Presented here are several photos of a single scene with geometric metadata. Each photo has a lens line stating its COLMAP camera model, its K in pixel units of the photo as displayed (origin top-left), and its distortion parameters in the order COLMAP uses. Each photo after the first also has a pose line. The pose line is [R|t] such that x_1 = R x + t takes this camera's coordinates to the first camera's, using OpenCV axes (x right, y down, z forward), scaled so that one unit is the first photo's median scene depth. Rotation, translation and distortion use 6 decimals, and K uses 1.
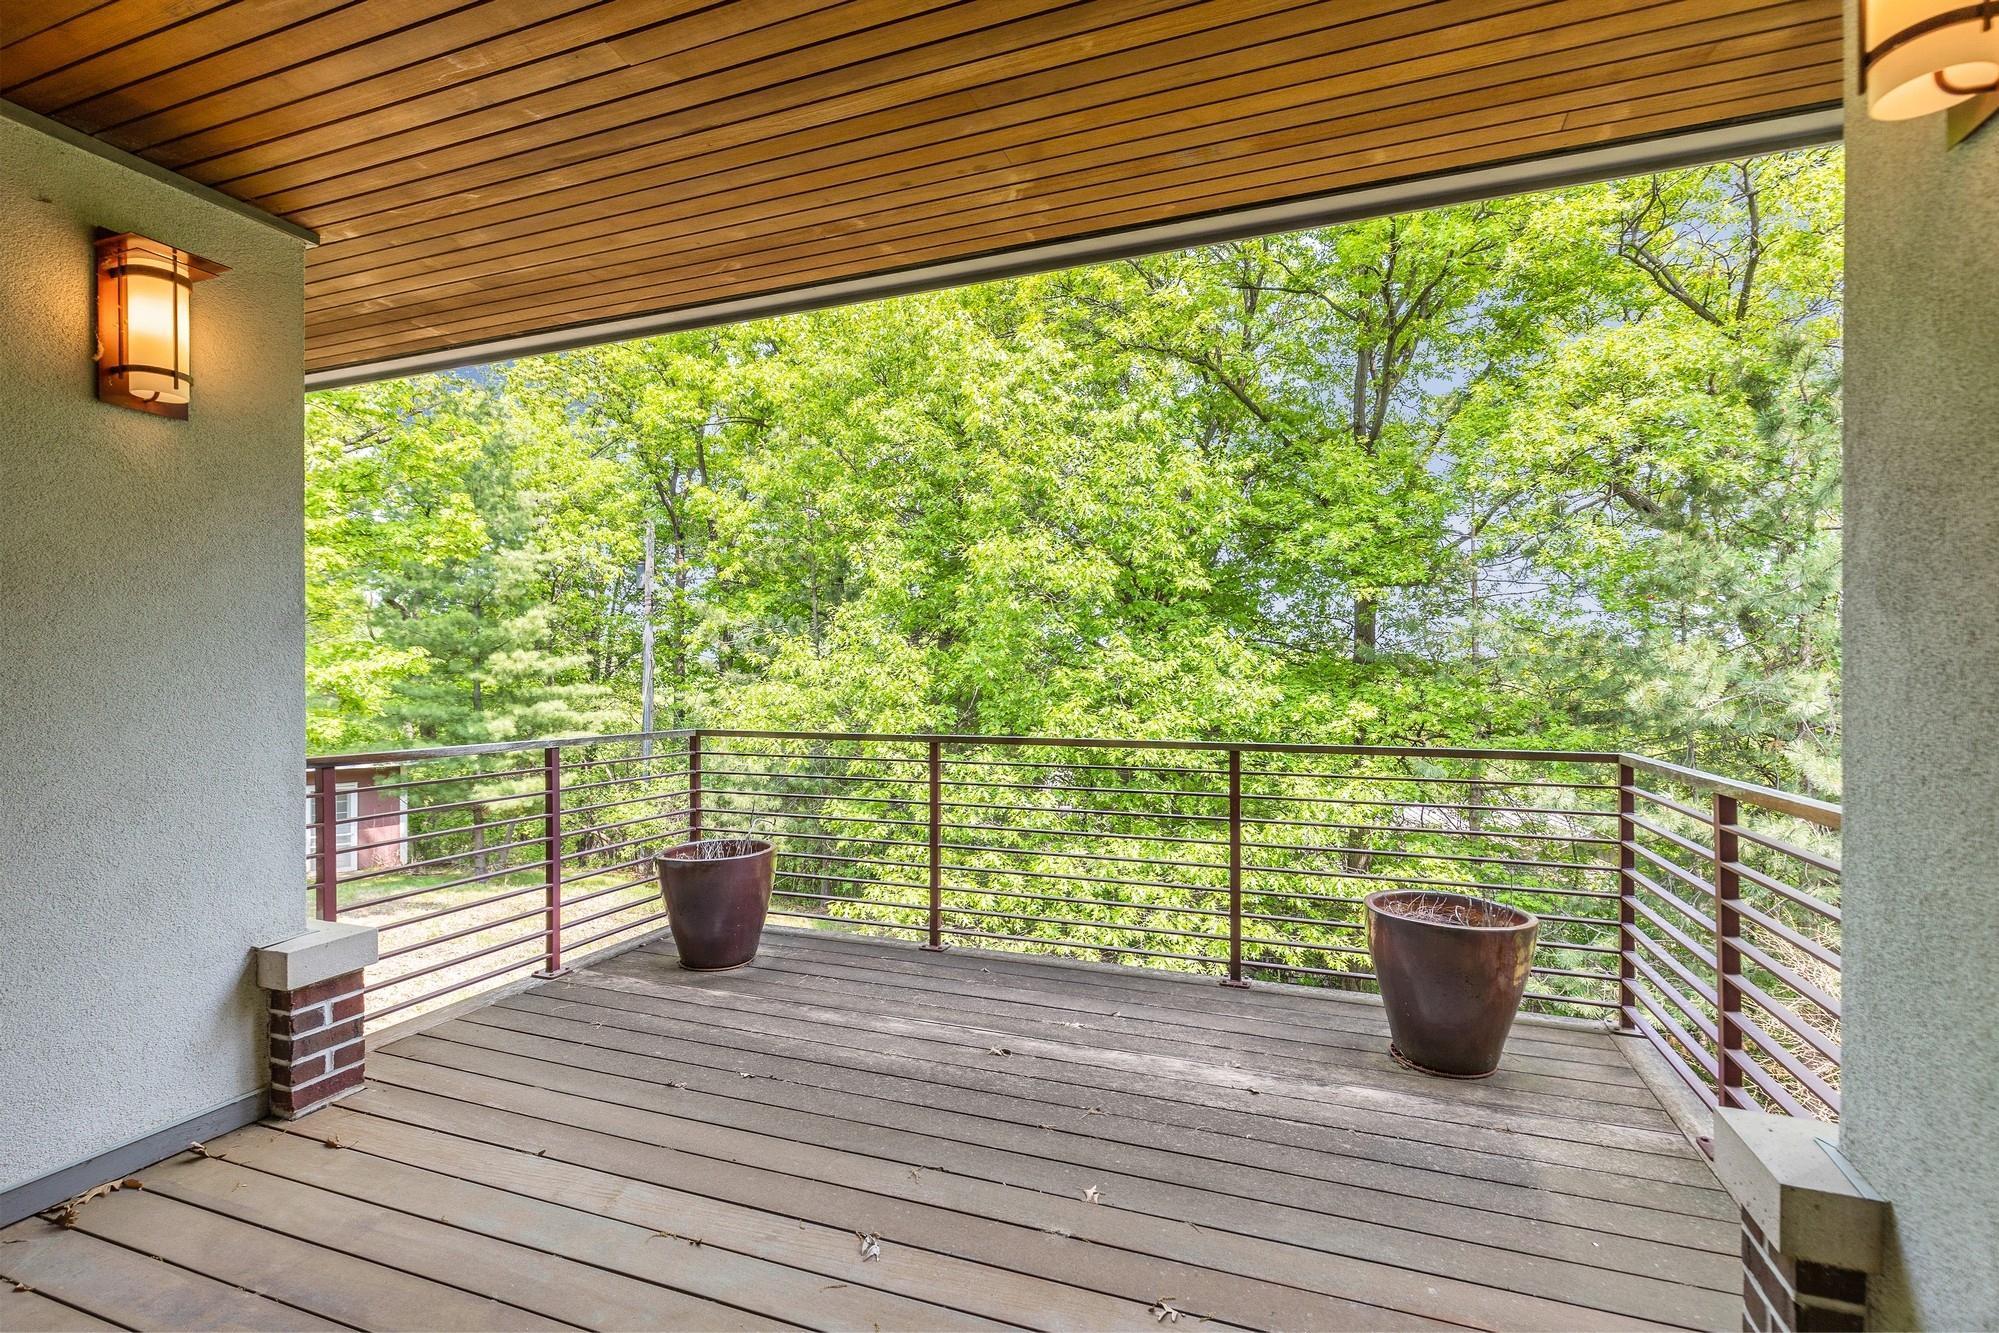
lens RADIAL K [[924.0, 0, 992.1], [0, 924.0, 672.8], [0, 0, 1]] dist [0.018004, 0.000426]
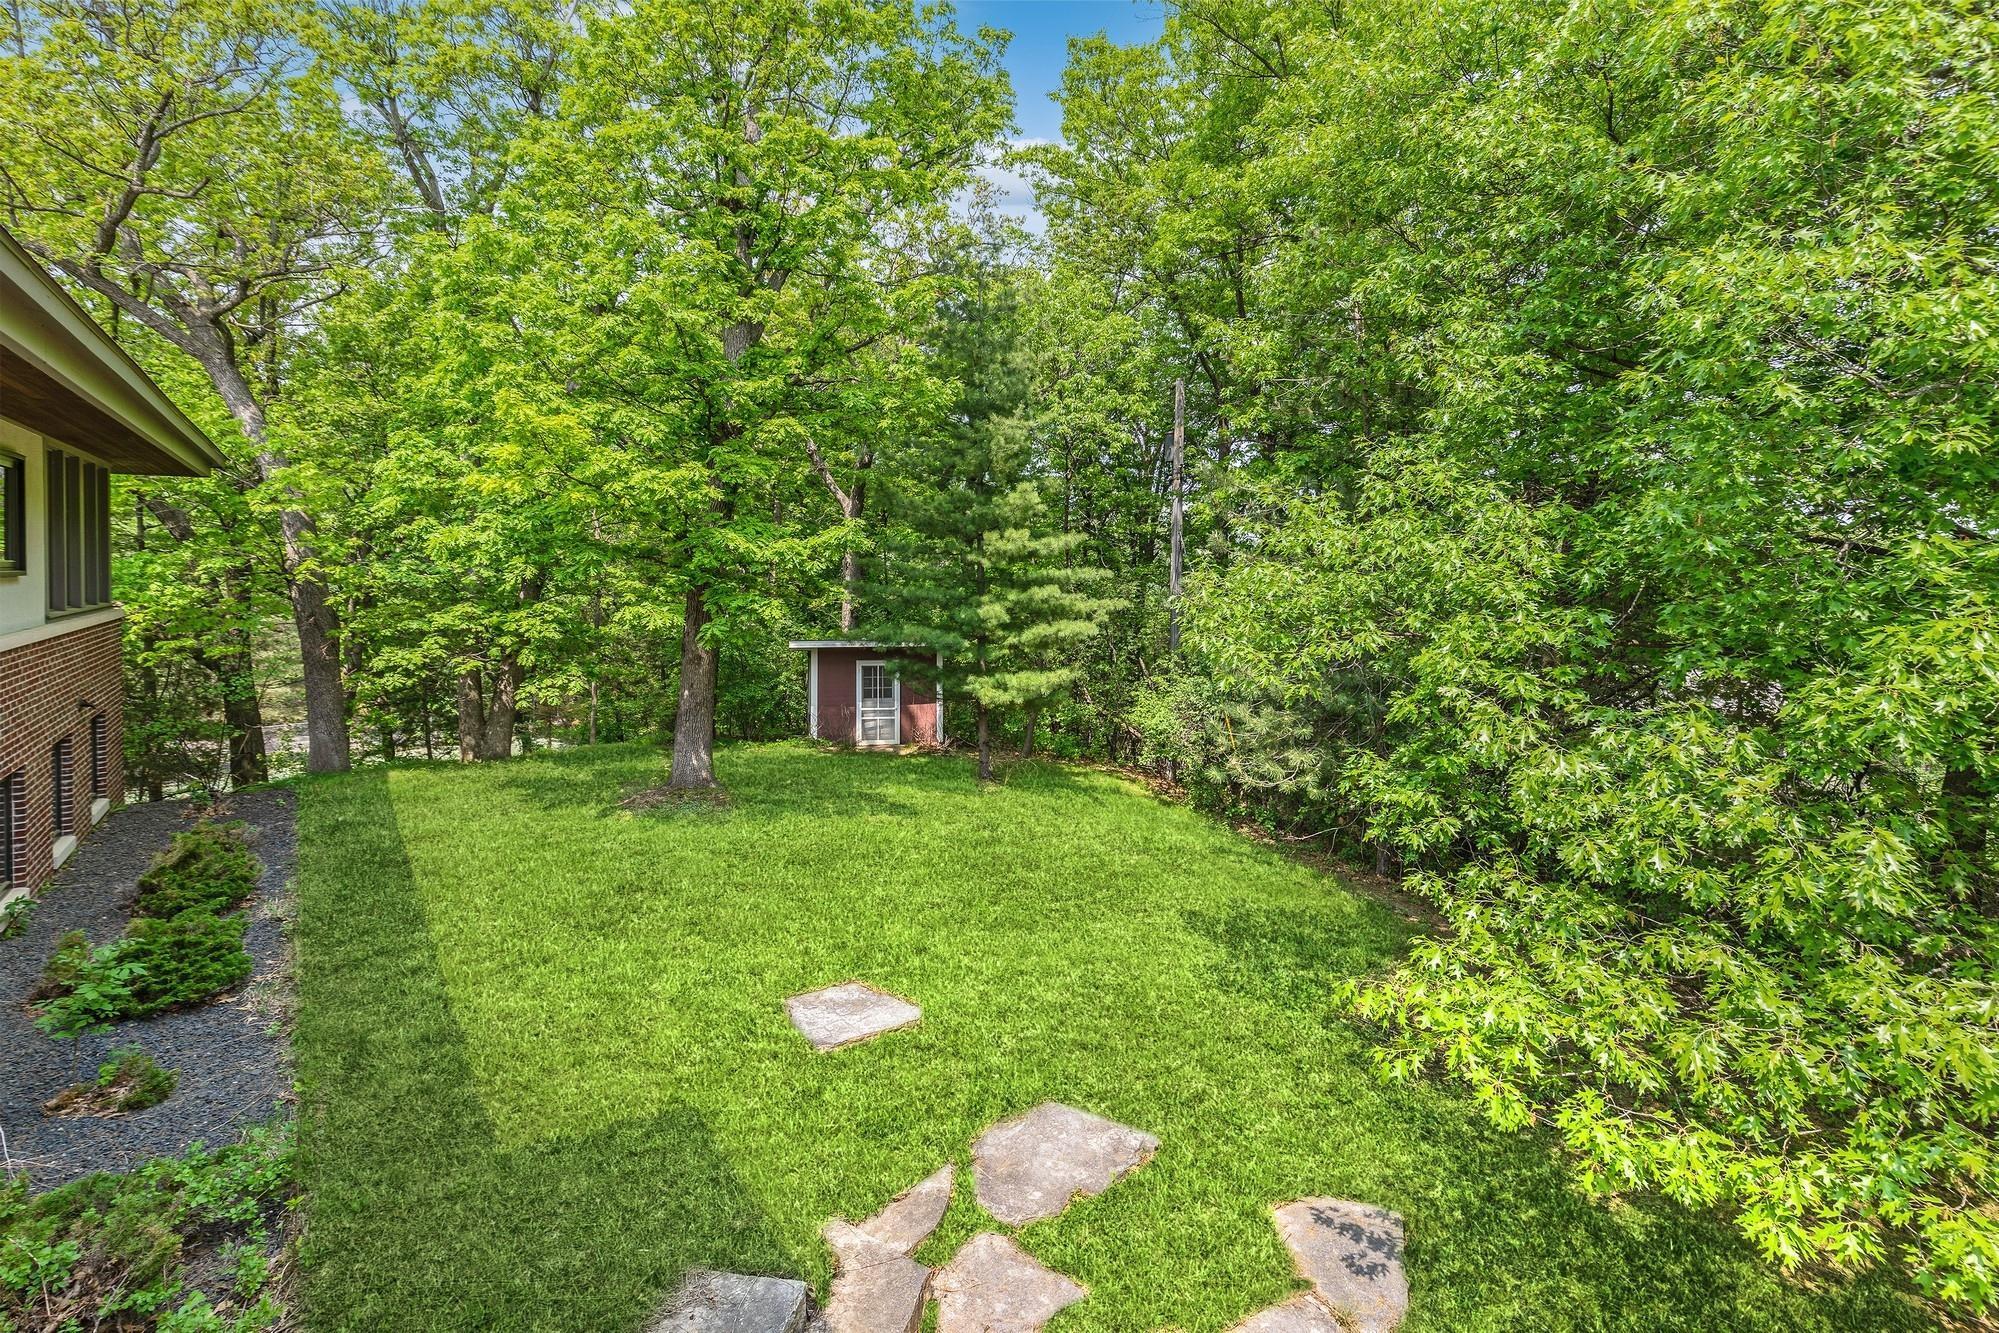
lens RADIAL K [[924.0, 0, 963.9], [0, 924.0, 570.3], [0, 0, 1]] dist [0.018004, 0.000426]
pose [[0.806681, 0.010182, -0.590900, -0.020622], [-0.003718, 0.999919, 0.012154, 0.006589], [0.590976, -0.007607, 0.806654, 0.309016]]
